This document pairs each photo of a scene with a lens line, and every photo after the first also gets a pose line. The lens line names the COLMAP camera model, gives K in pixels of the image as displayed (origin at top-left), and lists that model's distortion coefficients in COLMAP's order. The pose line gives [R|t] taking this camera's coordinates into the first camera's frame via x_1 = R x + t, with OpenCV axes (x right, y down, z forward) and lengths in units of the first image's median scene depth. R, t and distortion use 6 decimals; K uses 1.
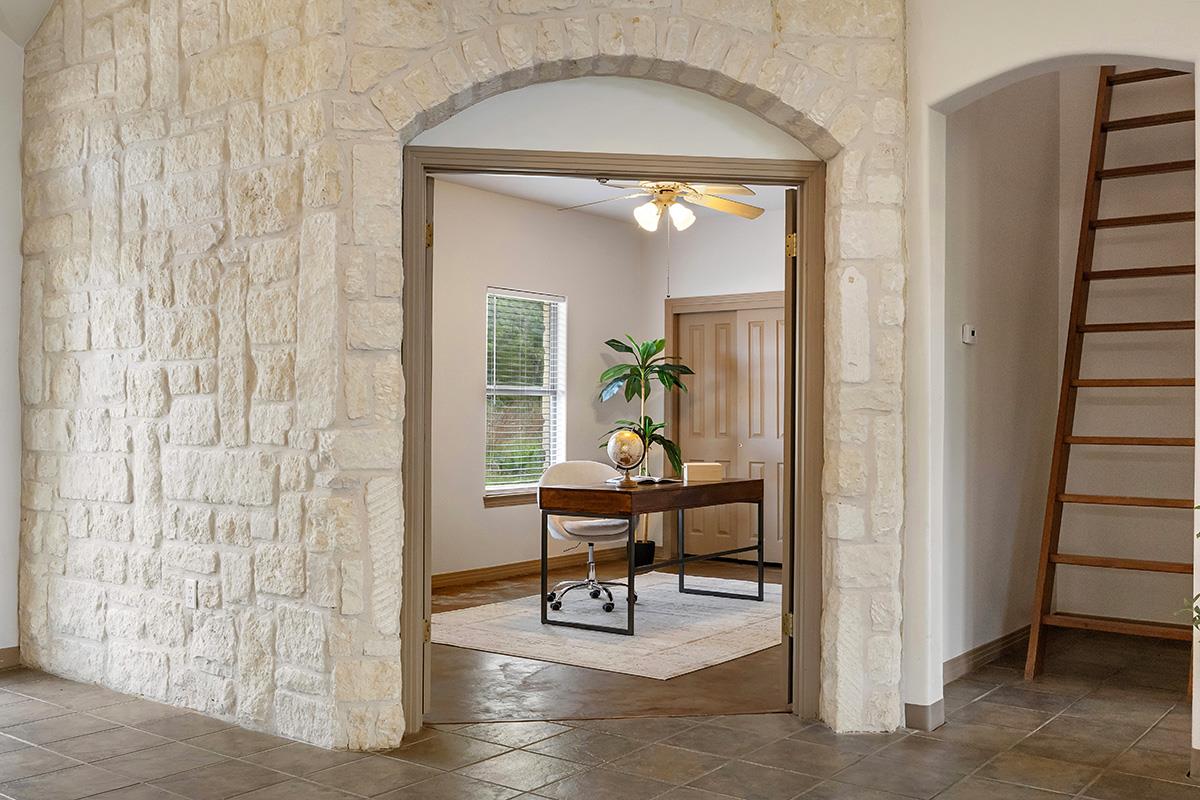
lens RADIAL K [[1224.9, 0, 597.8], [0, 1224.9, 418.2], [0, 0, 1]] dist [-0.001574, -0.009391]
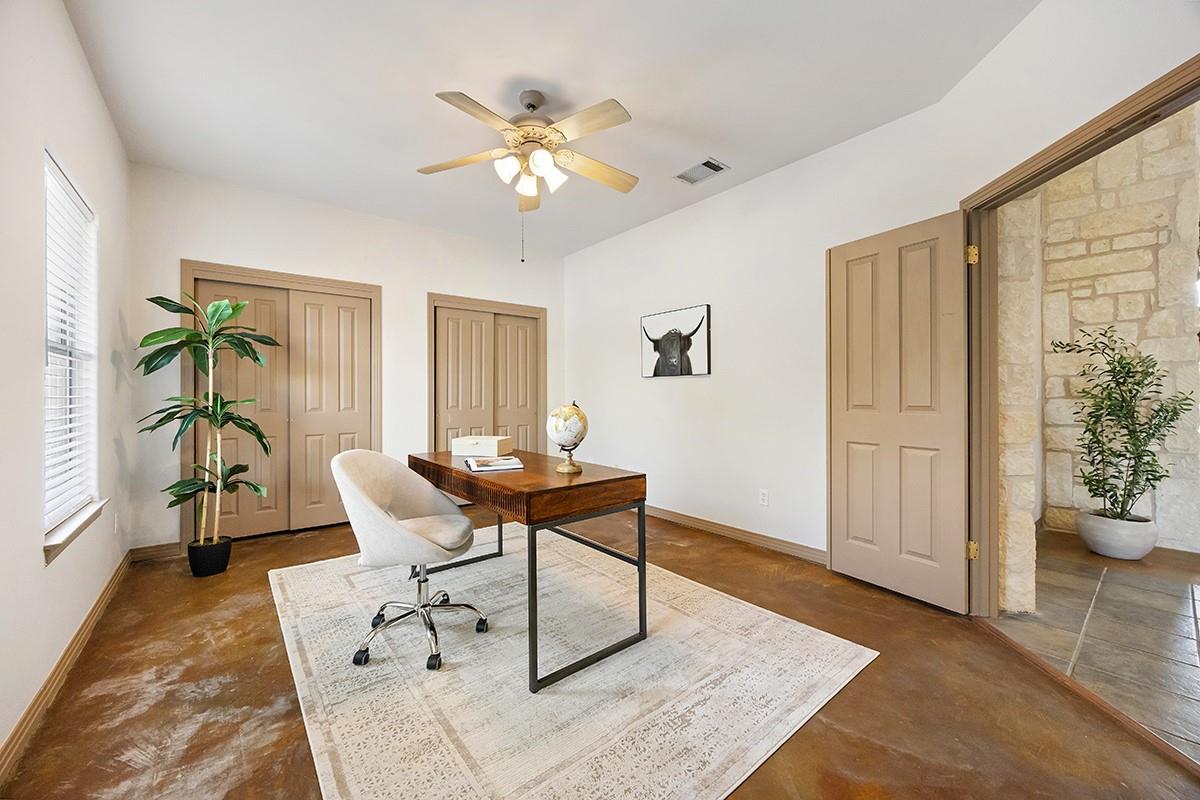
lens RADIAL K [[464.4, 0, 598.1], [0, 464.4, 401.8], [0, 0, 1]] dist [-0.002012, -0.000193]
pose [[0.214477, -0.016465, 0.976590, -0.262963], [0.006225, 0.999861, 0.015490, 0.001767], [-0.976709, 0.002757, 0.214550, 0.820064]]
